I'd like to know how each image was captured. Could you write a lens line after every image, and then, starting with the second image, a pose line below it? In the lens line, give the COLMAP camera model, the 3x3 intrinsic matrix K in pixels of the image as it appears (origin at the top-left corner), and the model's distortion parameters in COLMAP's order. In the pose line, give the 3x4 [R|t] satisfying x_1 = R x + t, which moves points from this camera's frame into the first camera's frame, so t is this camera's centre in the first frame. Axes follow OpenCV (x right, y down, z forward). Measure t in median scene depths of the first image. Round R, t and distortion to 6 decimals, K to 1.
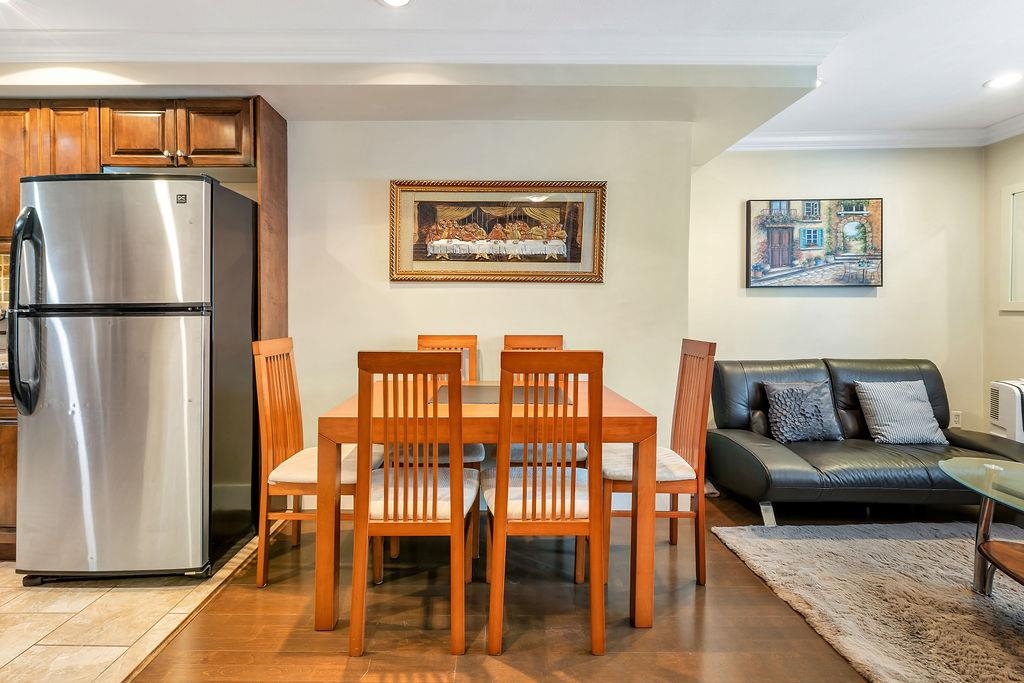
lens RADIAL K [[478.2, 0, 507.0], [0, 478.2, 322.5], [0, 0, 1]] dist [-0.000533, 0.000081]
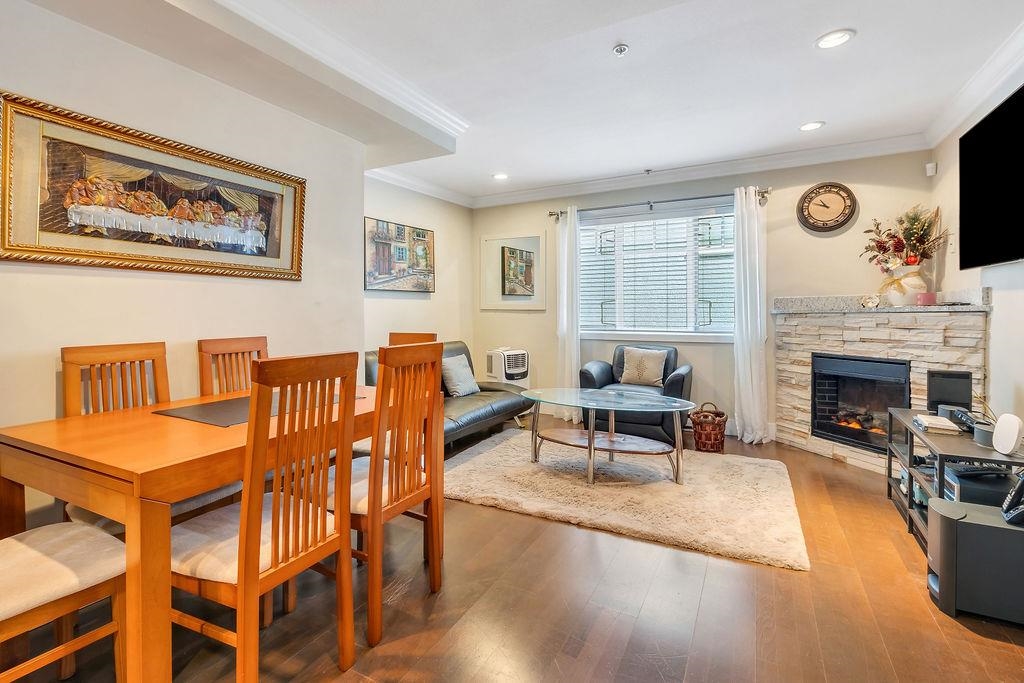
lens RADIAL K [[464.9, 0, 511.1], [0, 464.9, 335.7], [0, 0, 1]] dist [-0.000365, 0.000134]
pose [[0.474283, -0.050261, 0.878937, -0.446765], [0.021777, 0.998733, 0.045360, -0.004995], [-0.880103, -0.002373, 0.474777, 0.162599]]
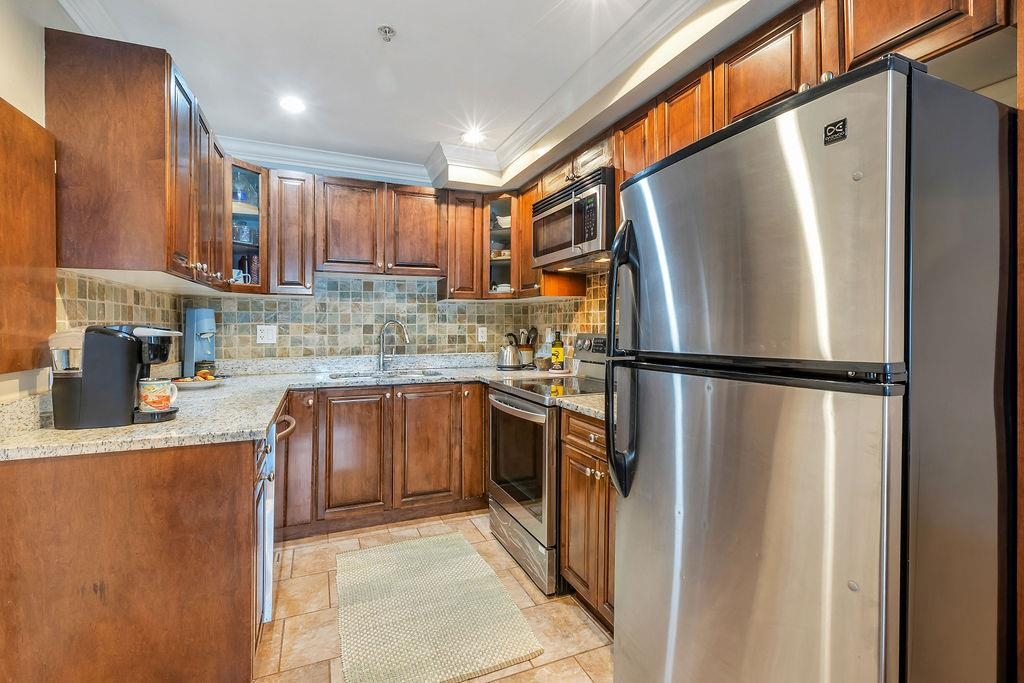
lens RADIAL K [[458.7, 0, 514.7], [0, 458.7, 335.7], [0, 0, 1]] dist [-0.000942, -0.000121]
pose [[0.393572, 0.018674, -0.919104, -0.285796], [-0.015108, 0.999790, 0.013844, -0.048671], [0.919170, 0.008437, 0.393771, 0.396742]]
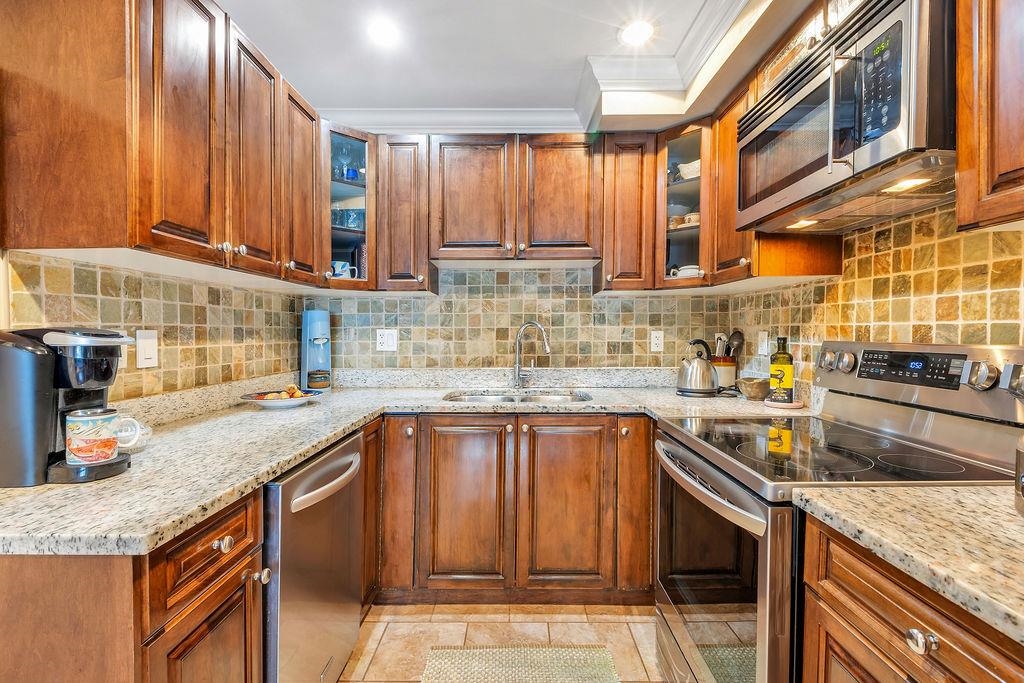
lens RADIAL K [[455.1, 0, 526.2], [0, 455.1, 345.3], [0, 0, 1]] dist [-0.001574, 0.000109]
pose [[0.012942, 0.031508, -0.999420, -0.612250], [-0.013265, 0.999421, 0.031336, -0.049577], [0.999828, 0.012852, 0.013352, 0.551099]]
